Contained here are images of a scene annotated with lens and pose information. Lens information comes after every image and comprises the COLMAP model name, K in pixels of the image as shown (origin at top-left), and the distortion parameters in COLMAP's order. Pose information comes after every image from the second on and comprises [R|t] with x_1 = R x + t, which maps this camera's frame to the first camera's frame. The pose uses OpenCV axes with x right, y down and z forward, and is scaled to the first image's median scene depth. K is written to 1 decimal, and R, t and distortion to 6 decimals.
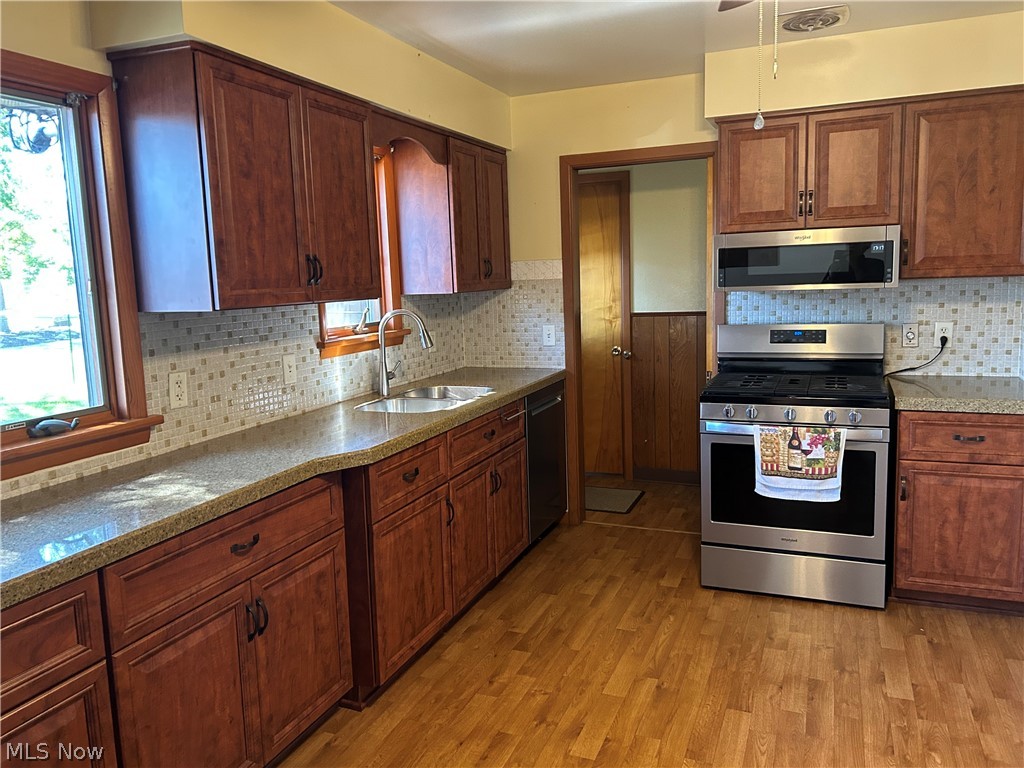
lens RADIAL K [[776.0, 0, 516.1], [0, 776.0, 382.5], [0, 0, 1]] dist [0.038502, -0.033186]
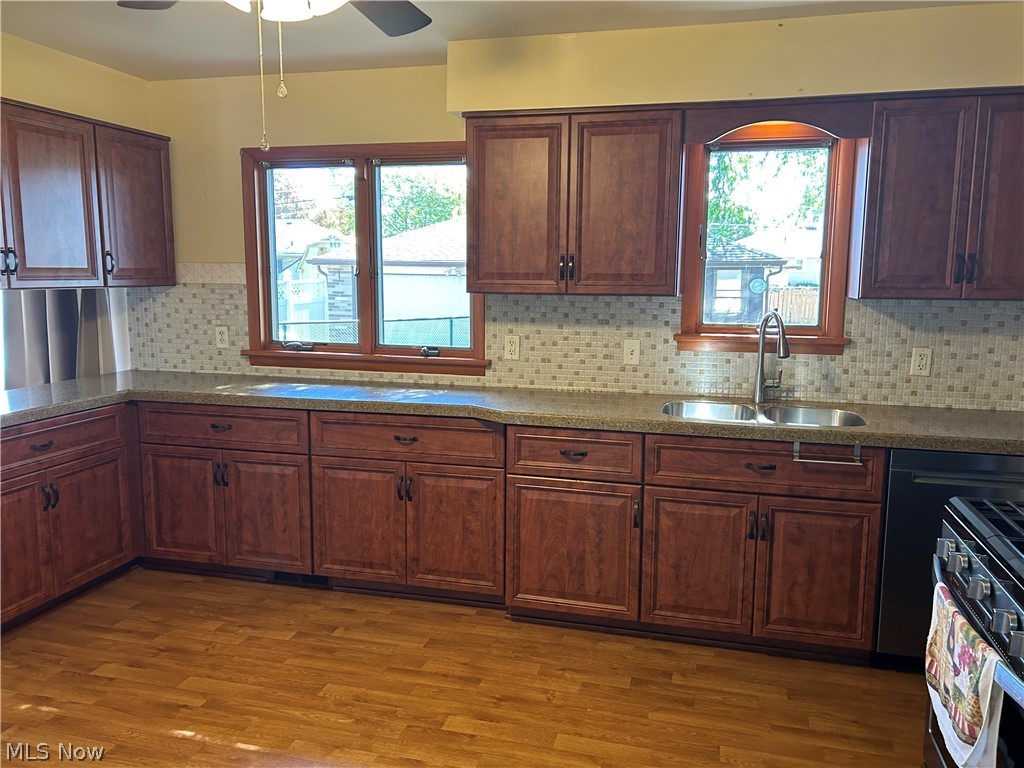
lens RADIAL K [[776.0, 0, 516.0], [0, 776.0, 380.0], [0, 0, 1]] dist [0.038502, -0.033186]
pose [[0.113364, 0.161592, -0.980325, 0.909283], [-0.150696, 0.978067, 0.143794, -0.128355], [0.982059, 0.131430, 0.135229, 0.750933]]
